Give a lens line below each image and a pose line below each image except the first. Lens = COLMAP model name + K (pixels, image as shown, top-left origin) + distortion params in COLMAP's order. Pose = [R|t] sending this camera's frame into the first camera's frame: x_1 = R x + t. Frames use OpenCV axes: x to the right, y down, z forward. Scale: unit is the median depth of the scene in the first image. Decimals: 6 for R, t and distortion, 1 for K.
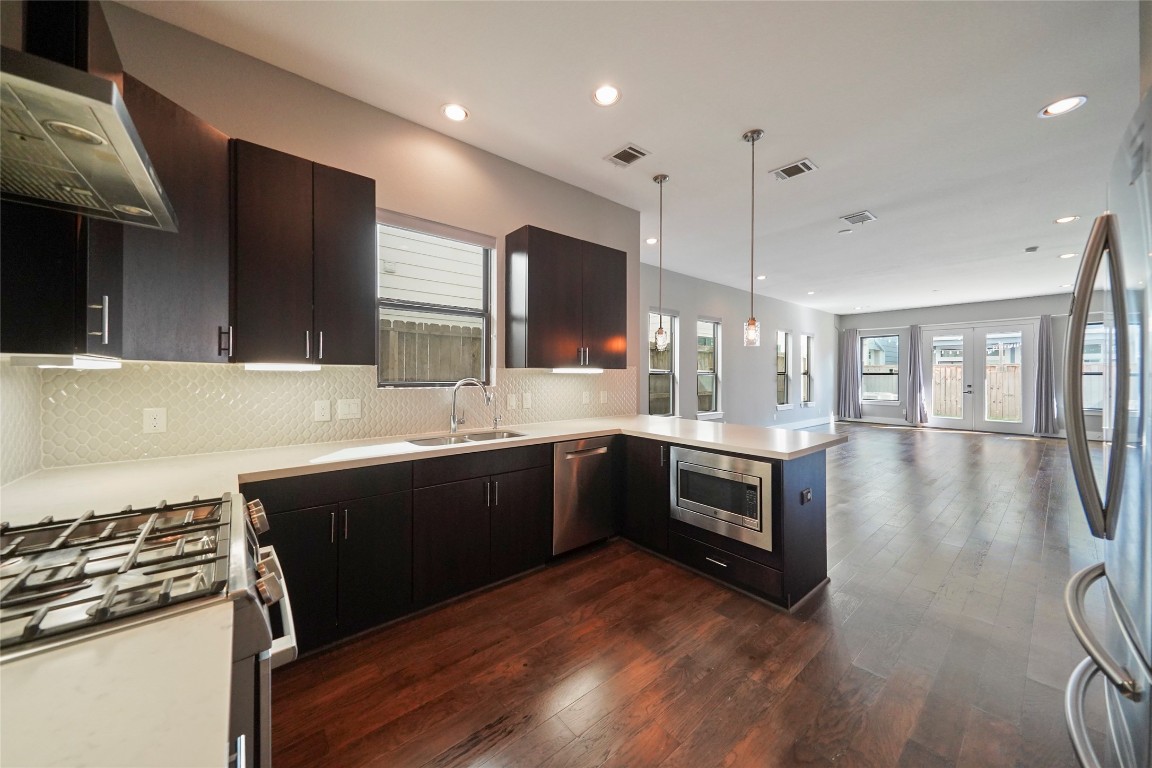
lens RADIAL K [[394.8, 0, 573.7], [0, 394.8, 378.8], [0, 0, 1]] dist [0.001228, 0.000122]
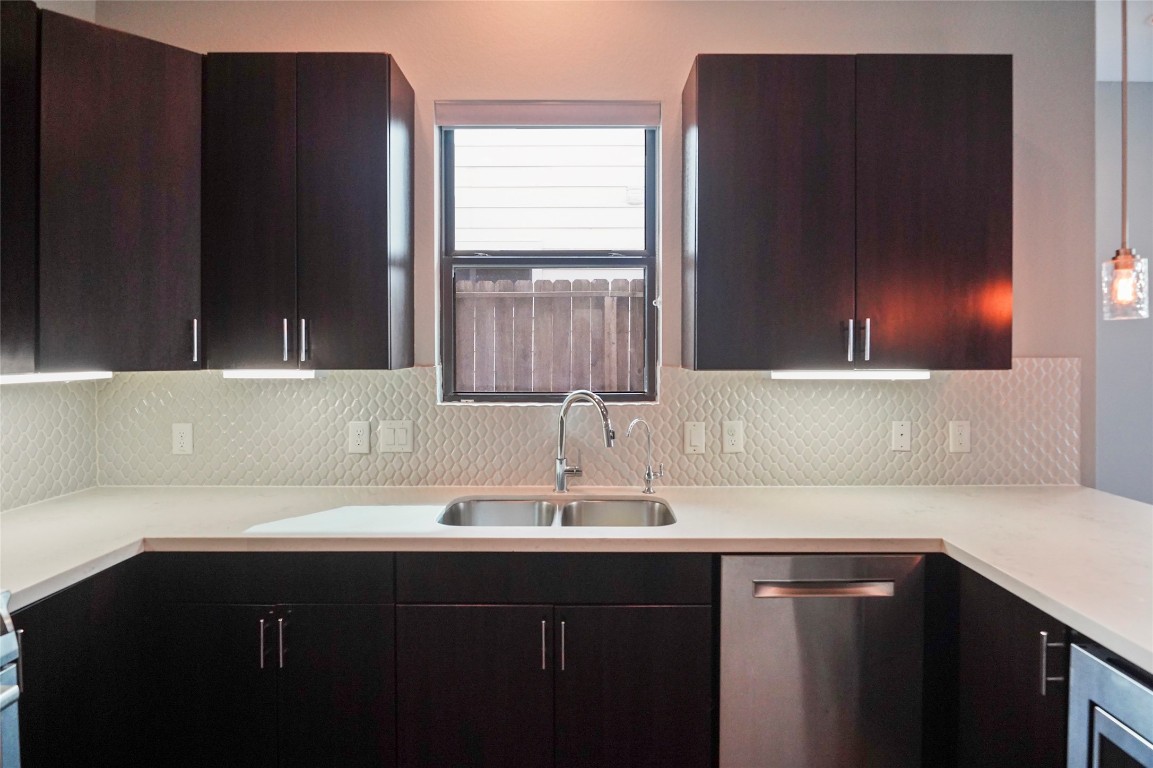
lens RADIAL K [[607.1, 0, 587.2], [0, 607.1, 360.1], [0, 0, 1]] dist [-0.023518, -0.000893]
pose [[0.771757, 0.007207, -0.635877, 0.212290], [-0.004323, 0.999972, 0.006087, -0.040231], [0.635903, -0.001949, 0.771767, 0.359664]]
